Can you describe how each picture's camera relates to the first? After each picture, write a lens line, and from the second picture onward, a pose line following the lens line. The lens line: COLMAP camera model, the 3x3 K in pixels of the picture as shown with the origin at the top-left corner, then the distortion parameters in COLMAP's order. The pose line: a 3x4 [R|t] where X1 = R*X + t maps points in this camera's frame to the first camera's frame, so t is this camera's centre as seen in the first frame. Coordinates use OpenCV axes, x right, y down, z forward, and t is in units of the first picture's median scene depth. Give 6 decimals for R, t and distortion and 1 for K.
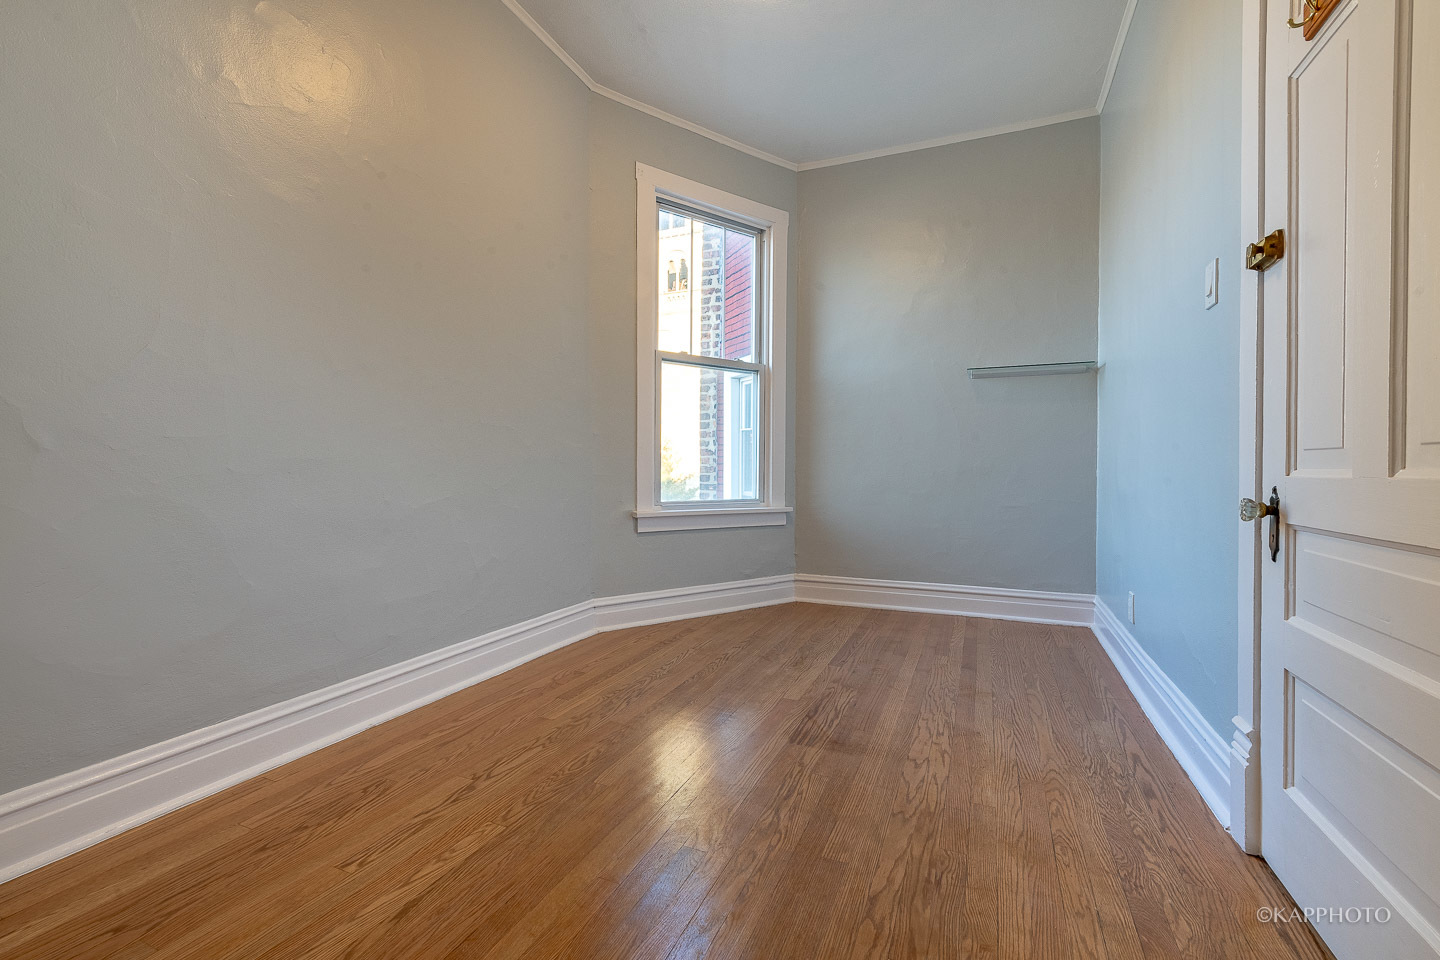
lens RADIAL K [[593.0, 0, 724.8], [0, 593.0, 461.9], [0, 0, 1]] dist [0.004663, -0.000622]
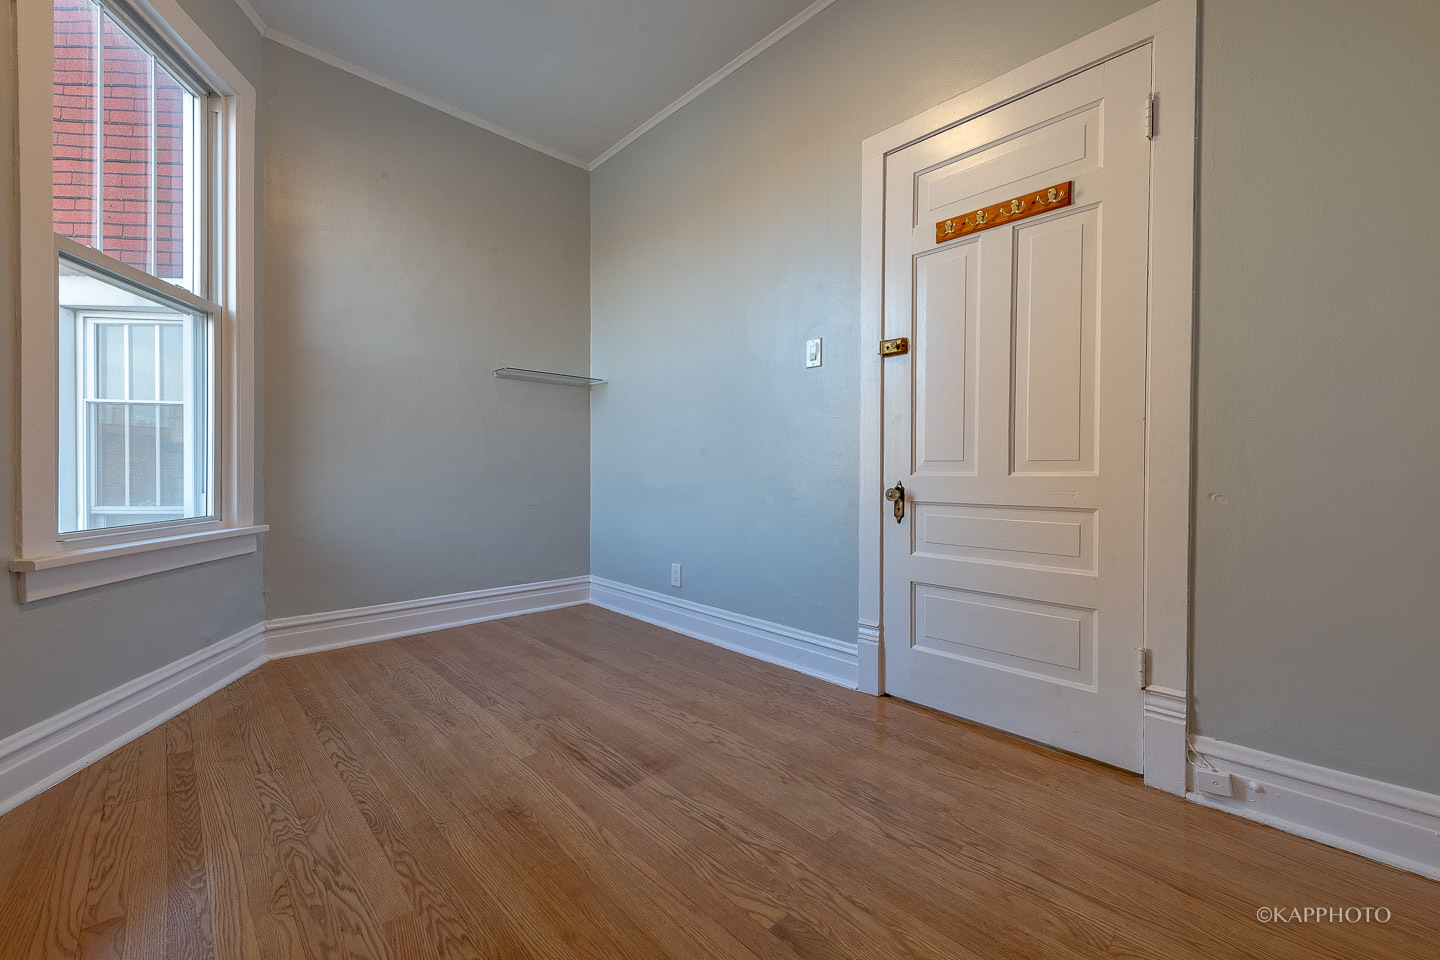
lens RADIAL K [[590.6, 0, 686.4], [0, 590.6, 468.1], [0, 0, 1]] dist [0.015214, -0.005967]
pose [[0.417754, 0.002230, 0.908557, -0.614483], [-0.013386, 0.999904, 0.003700, 0.002950], [-0.908462, -0.013708, 0.417744, 0.543725]]
